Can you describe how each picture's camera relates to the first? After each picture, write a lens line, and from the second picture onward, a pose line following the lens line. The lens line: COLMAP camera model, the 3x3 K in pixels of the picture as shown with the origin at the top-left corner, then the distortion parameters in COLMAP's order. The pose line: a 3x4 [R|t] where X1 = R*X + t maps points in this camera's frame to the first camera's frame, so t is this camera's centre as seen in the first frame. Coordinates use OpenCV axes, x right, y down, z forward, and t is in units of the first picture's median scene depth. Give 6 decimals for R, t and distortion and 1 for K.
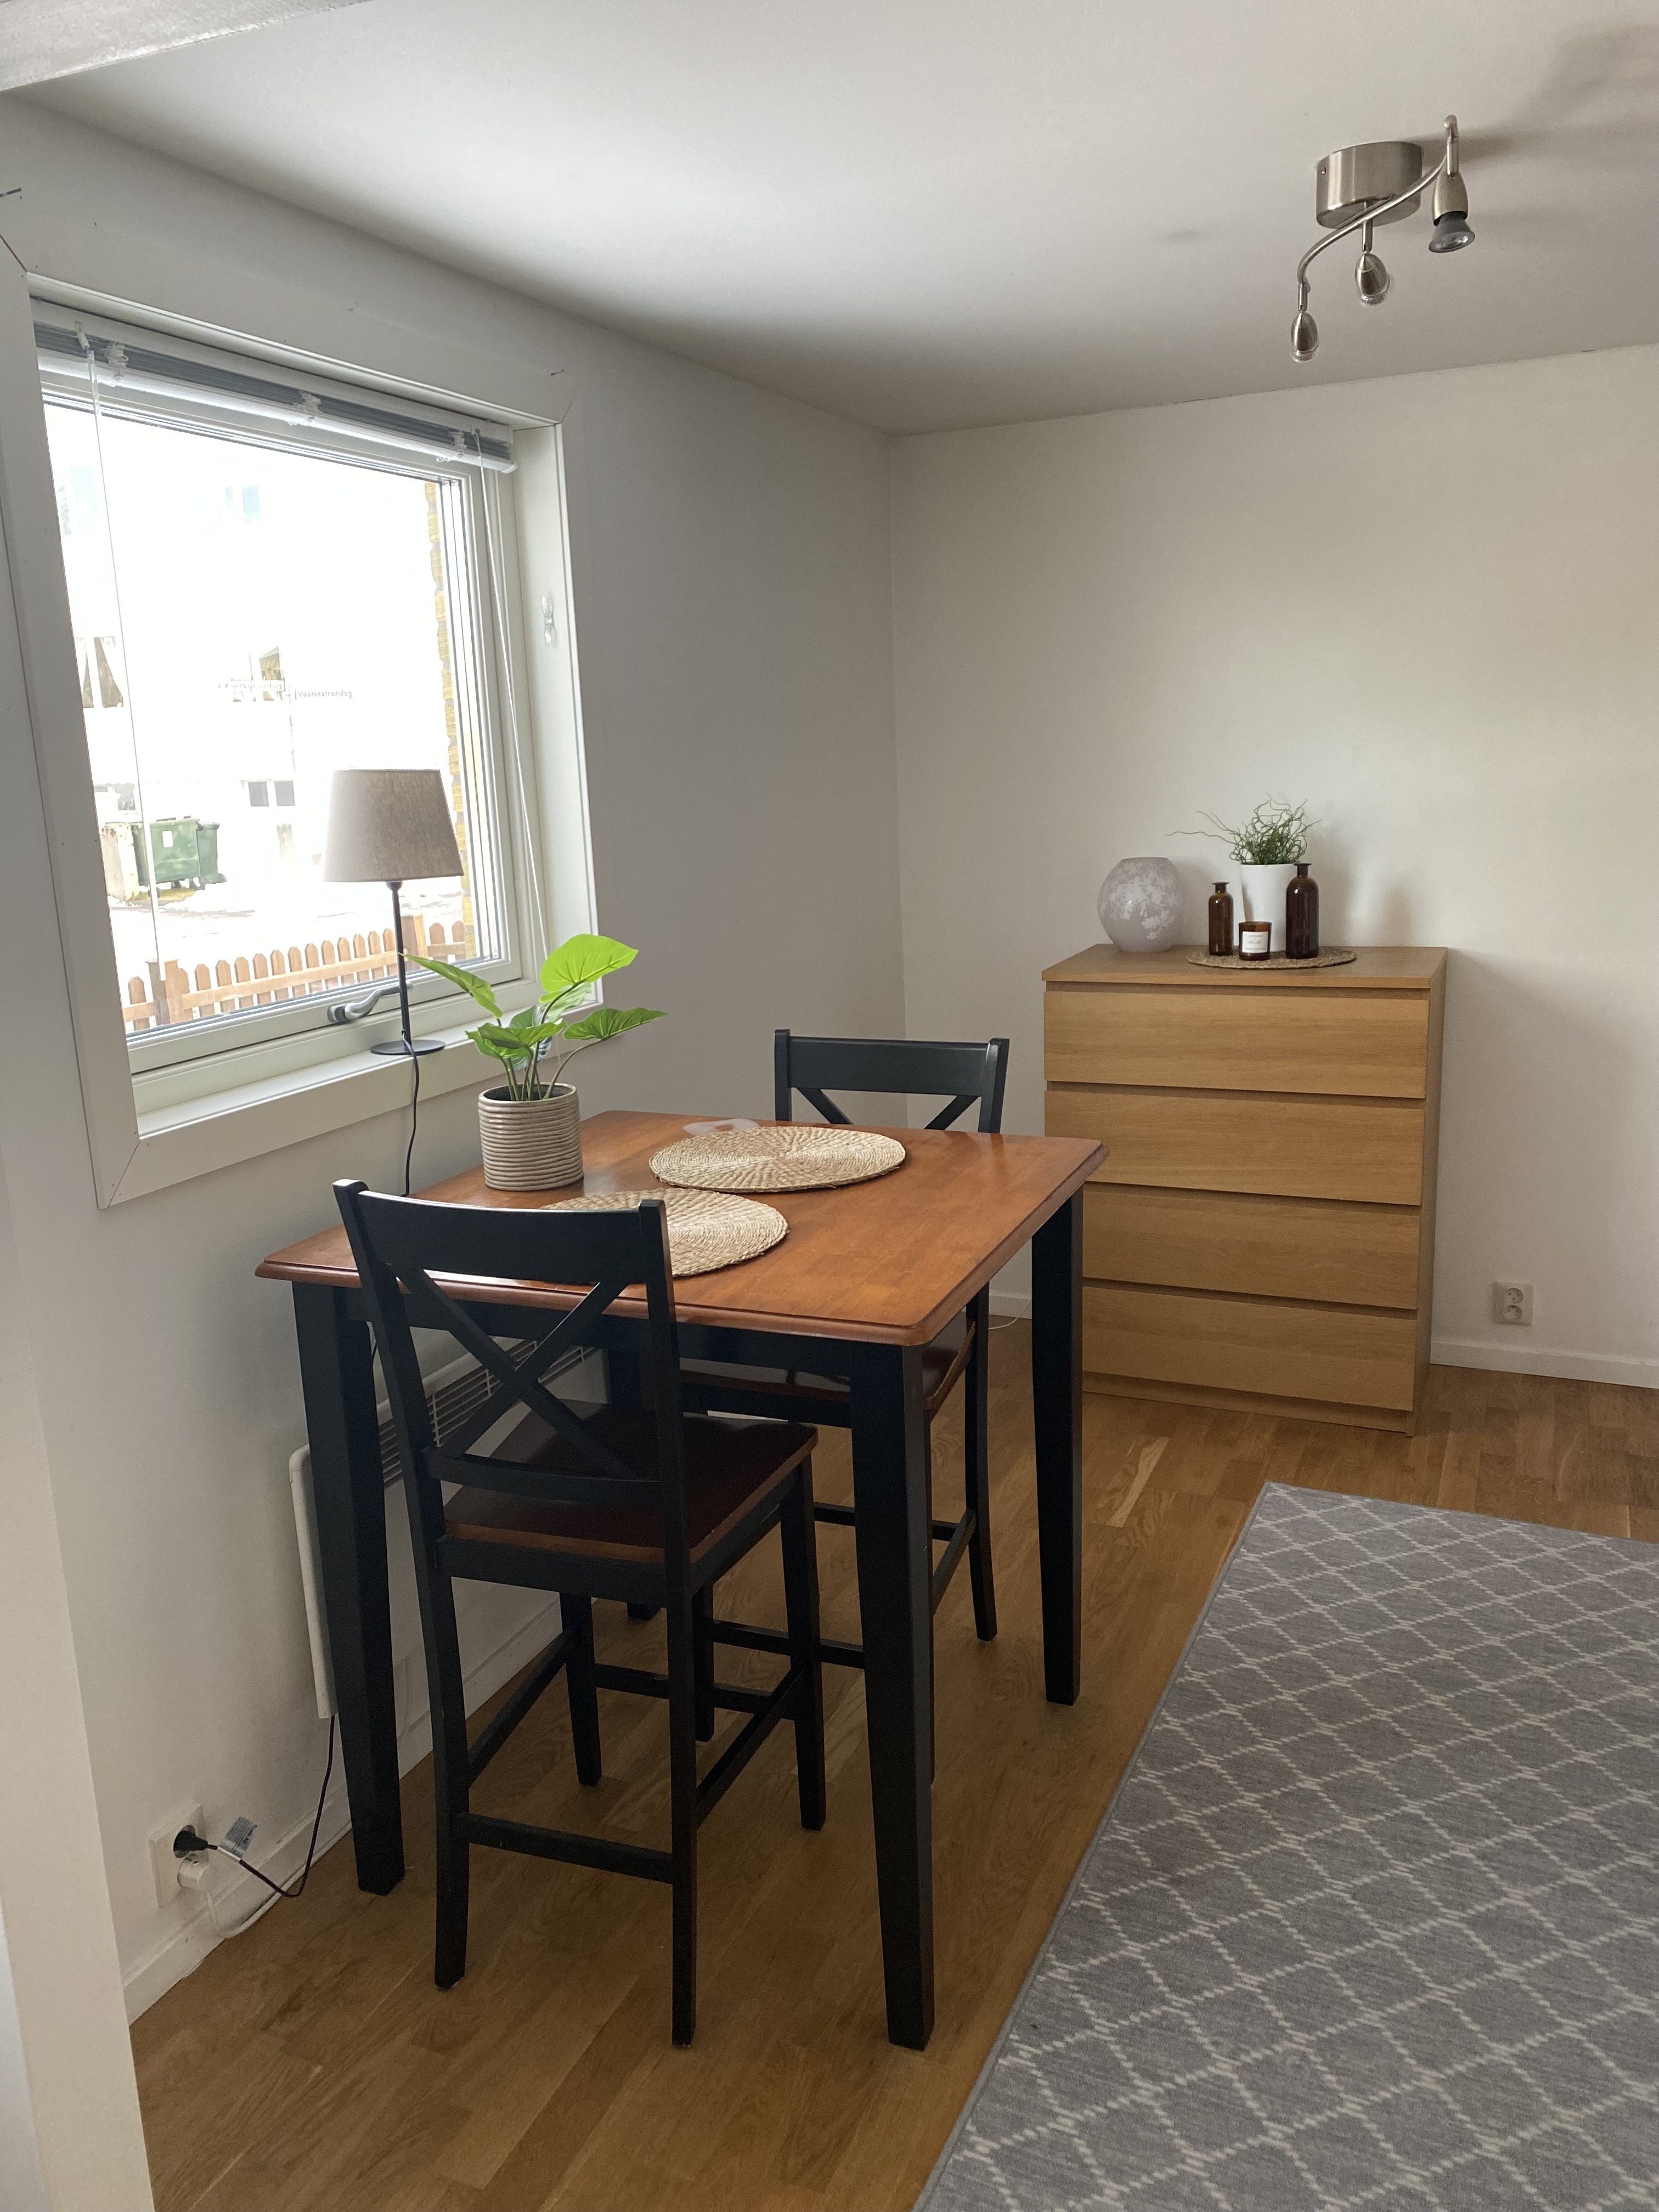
lens RADIAL K [[1659.2, 0, 829.5], [0, 1659.2, 1106.0], [0, 0, 1]] dist [0.003309, 0.000746]
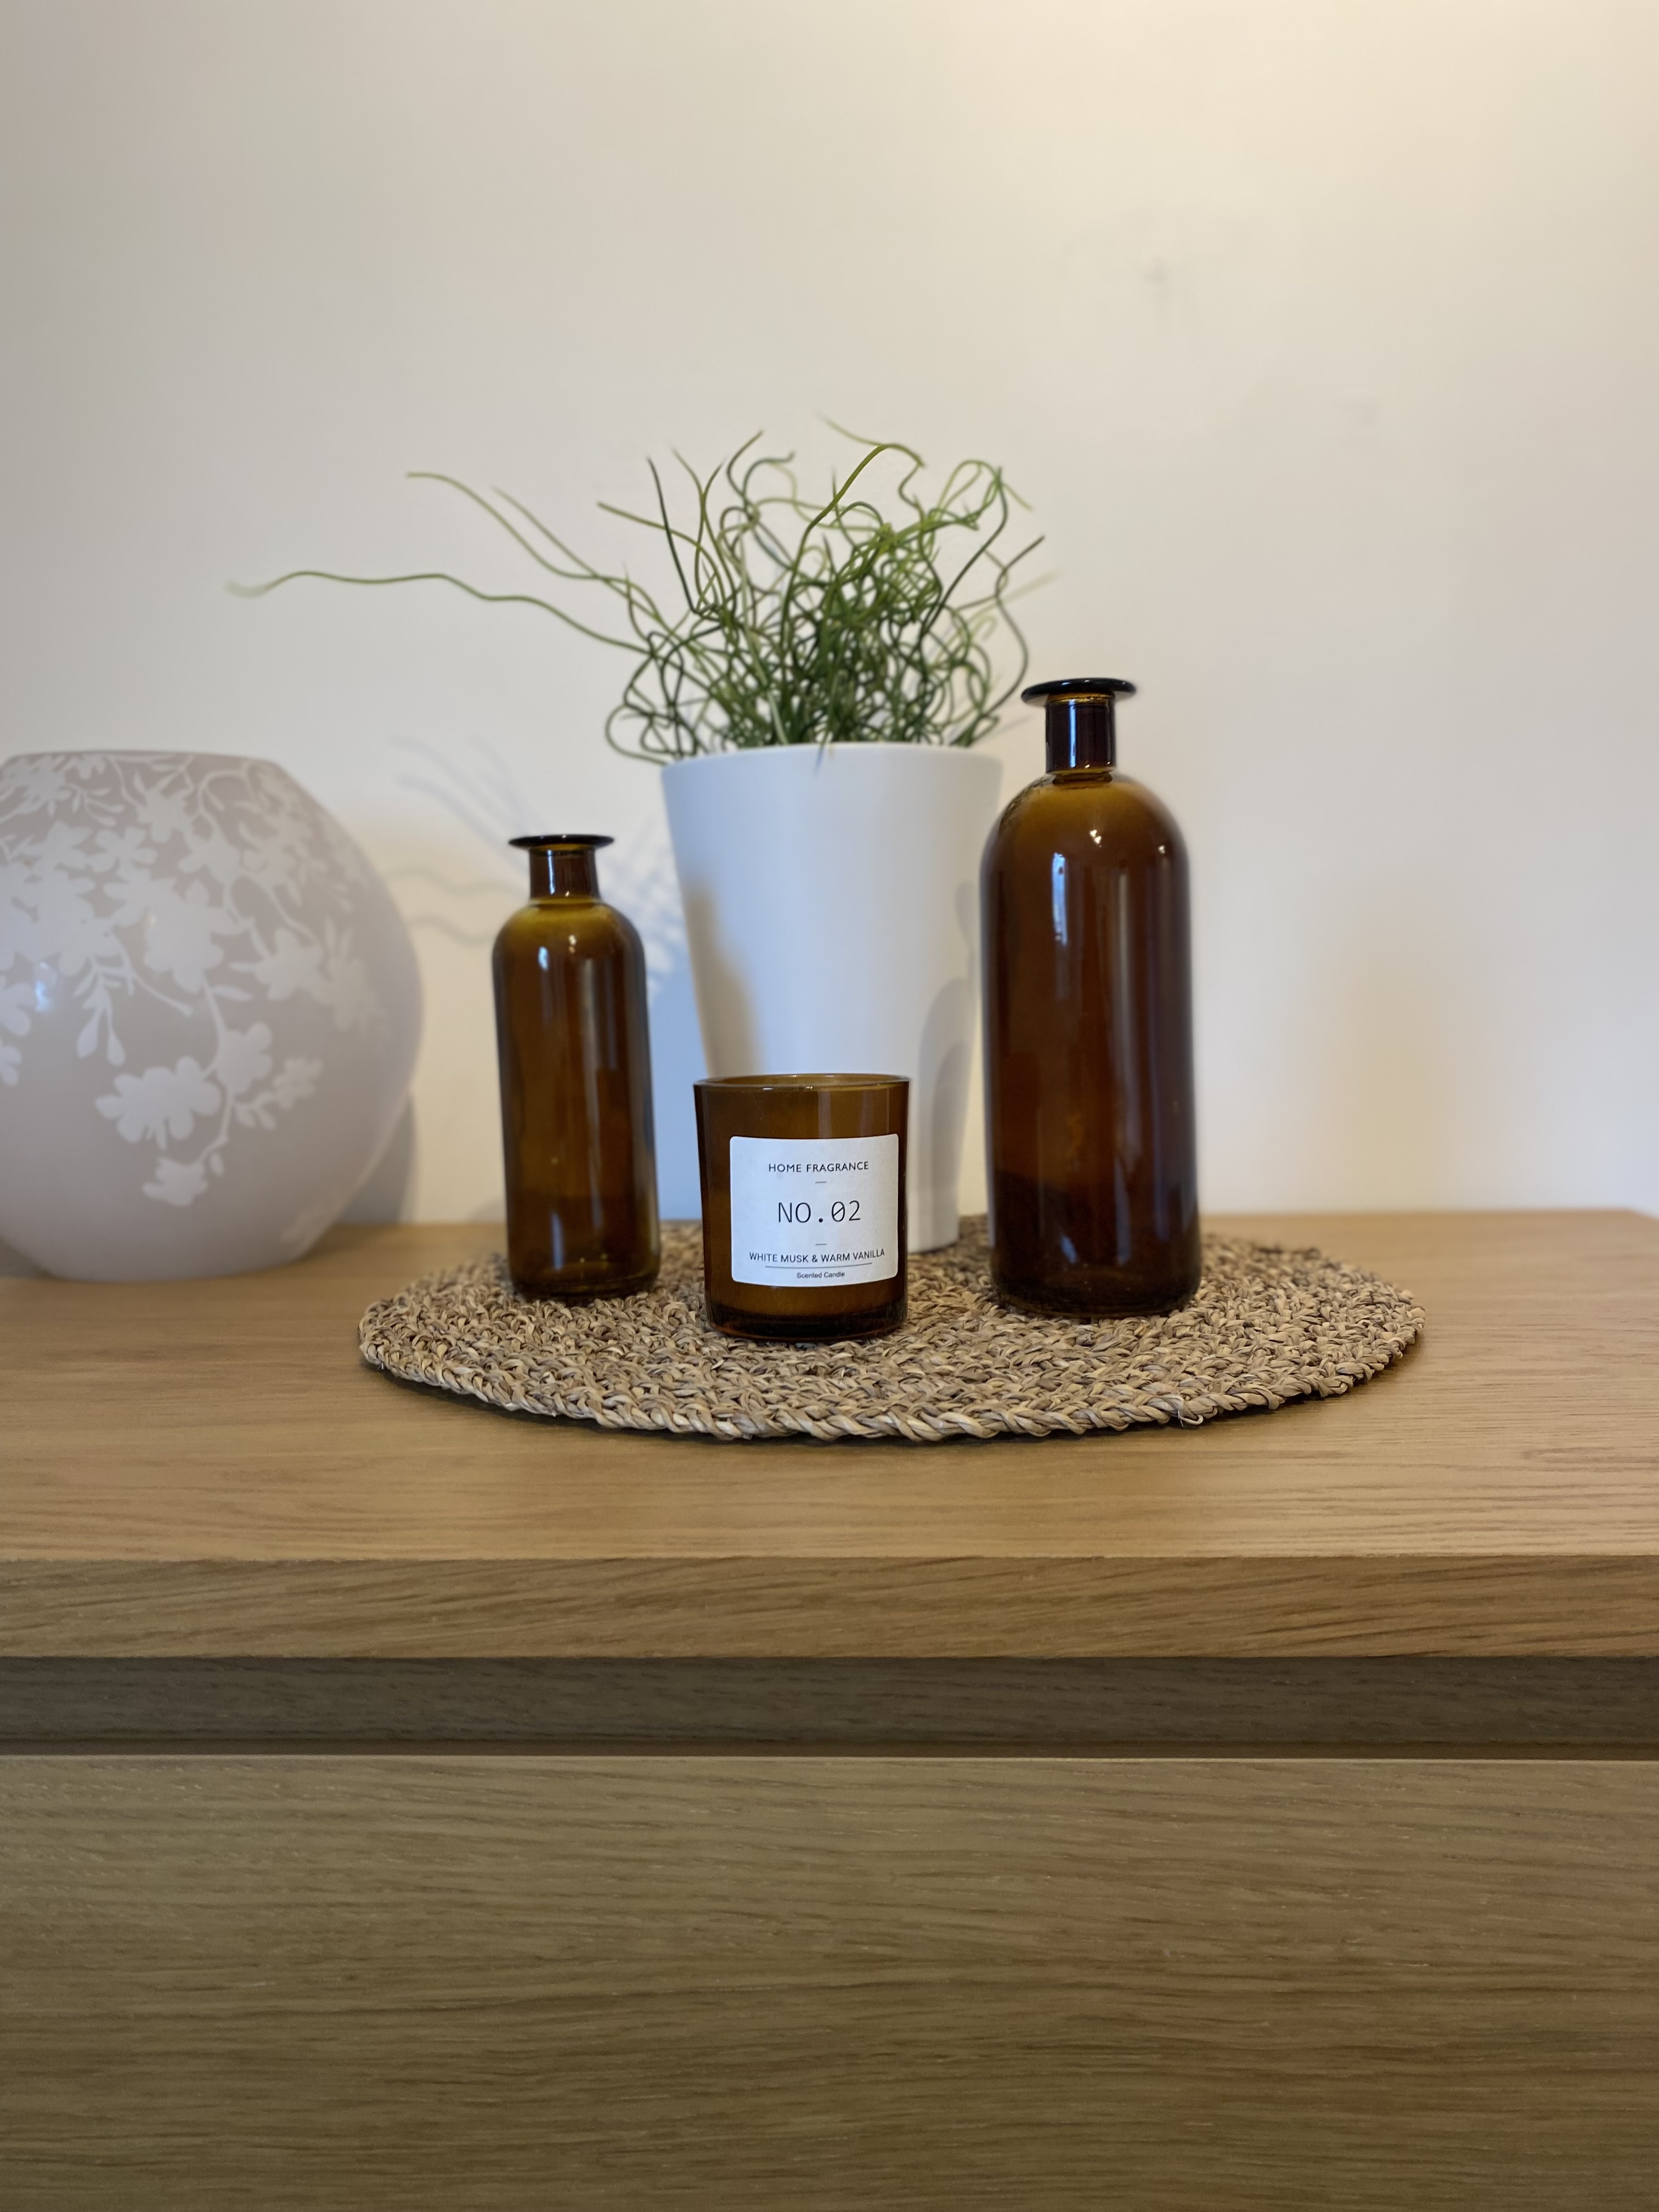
lens RADIAL K [[1659.2, 0, 829.5], [0, 1659.2, 1106.0], [0, 0, 1]] dist [0.003309, 0.000746]
pose [[0.930732, -0.007267, 0.365630, 0.201405], [0.059206, 0.989607, -0.131044, -0.086983], [-0.360878, 0.143615, 0.921489, 0.849025]]
